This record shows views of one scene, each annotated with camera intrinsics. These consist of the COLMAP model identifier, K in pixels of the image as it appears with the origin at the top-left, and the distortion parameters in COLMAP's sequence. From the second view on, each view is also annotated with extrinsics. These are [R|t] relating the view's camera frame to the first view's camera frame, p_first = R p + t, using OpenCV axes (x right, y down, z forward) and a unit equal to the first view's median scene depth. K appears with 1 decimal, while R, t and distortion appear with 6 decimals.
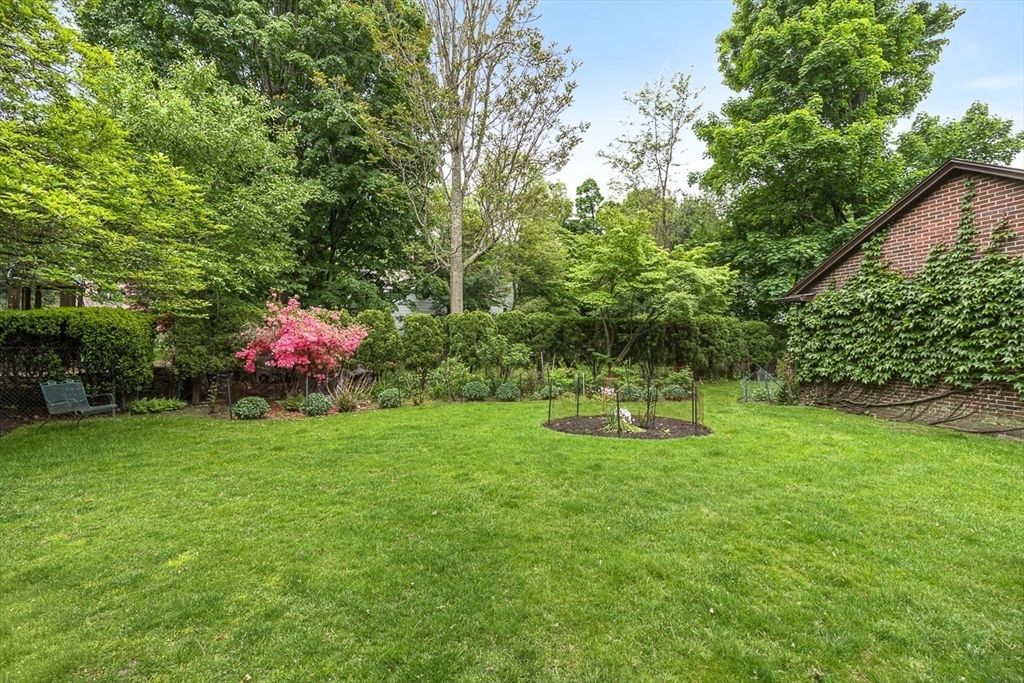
lens RADIAL K [[469.9, 0, 509.4], [0, 469.9, 345.0], [0, 0, 1]] dist [0.000075, 0.000436]
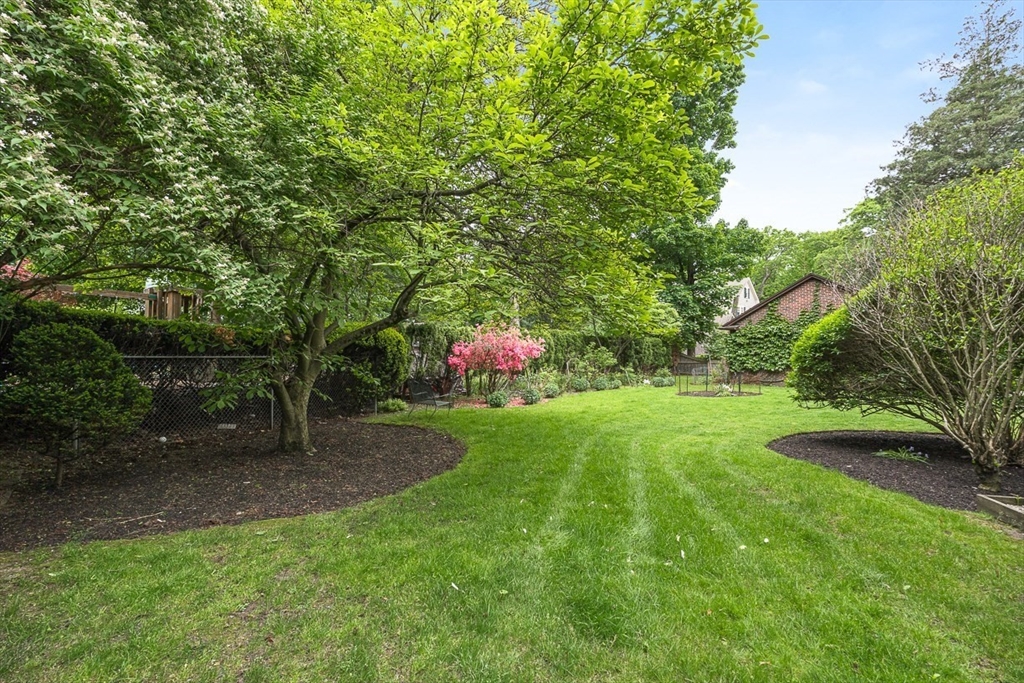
lens RADIAL K [[469.9, 0, 516.5], [0, 469.9, 343.9], [0, 0, 1]] dist [0.000075, 0.000436]
pose [[0.877560, 0.007175, 0.479413, -1.191513], [0.004930, 0.999700, -0.023985, 0.006250], [-0.479441, 0.023412, 0.877262, -0.279611]]
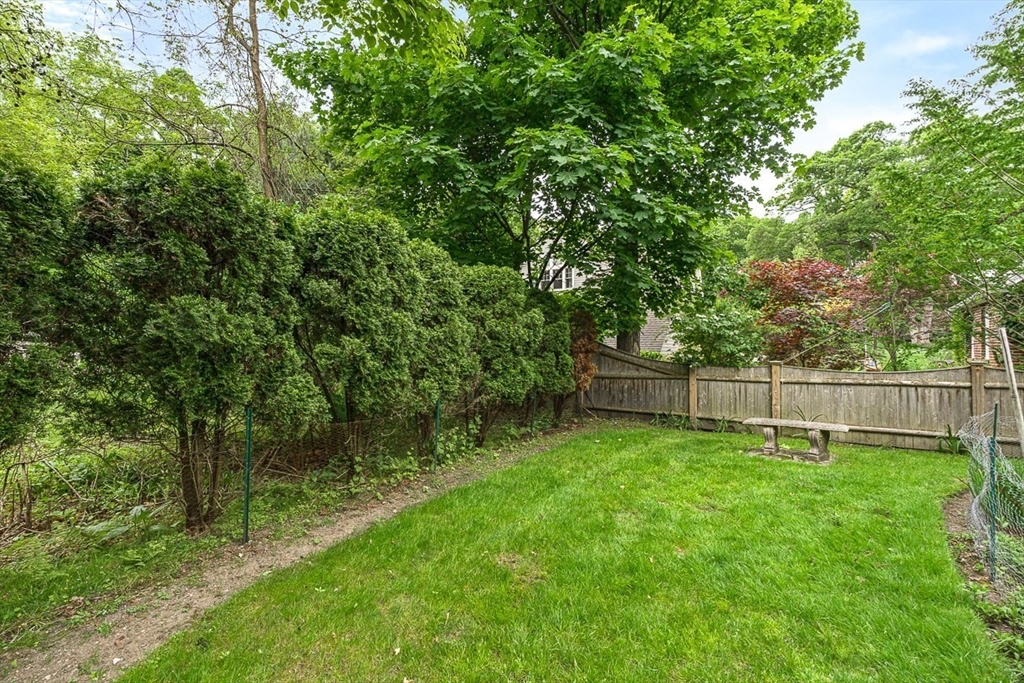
lens RADIAL K [[469.9, 0, 512.8], [0, 469.9, 344.1], [0, 0, 1]] dist [0.000075, 0.000436]
pose [[0.777129, 0.006854, 0.629305, 0.627347], [0.004469, 0.999855, -0.016408, 0.016426], [-0.629326, 0.015564, 0.776986, 1.406082]]
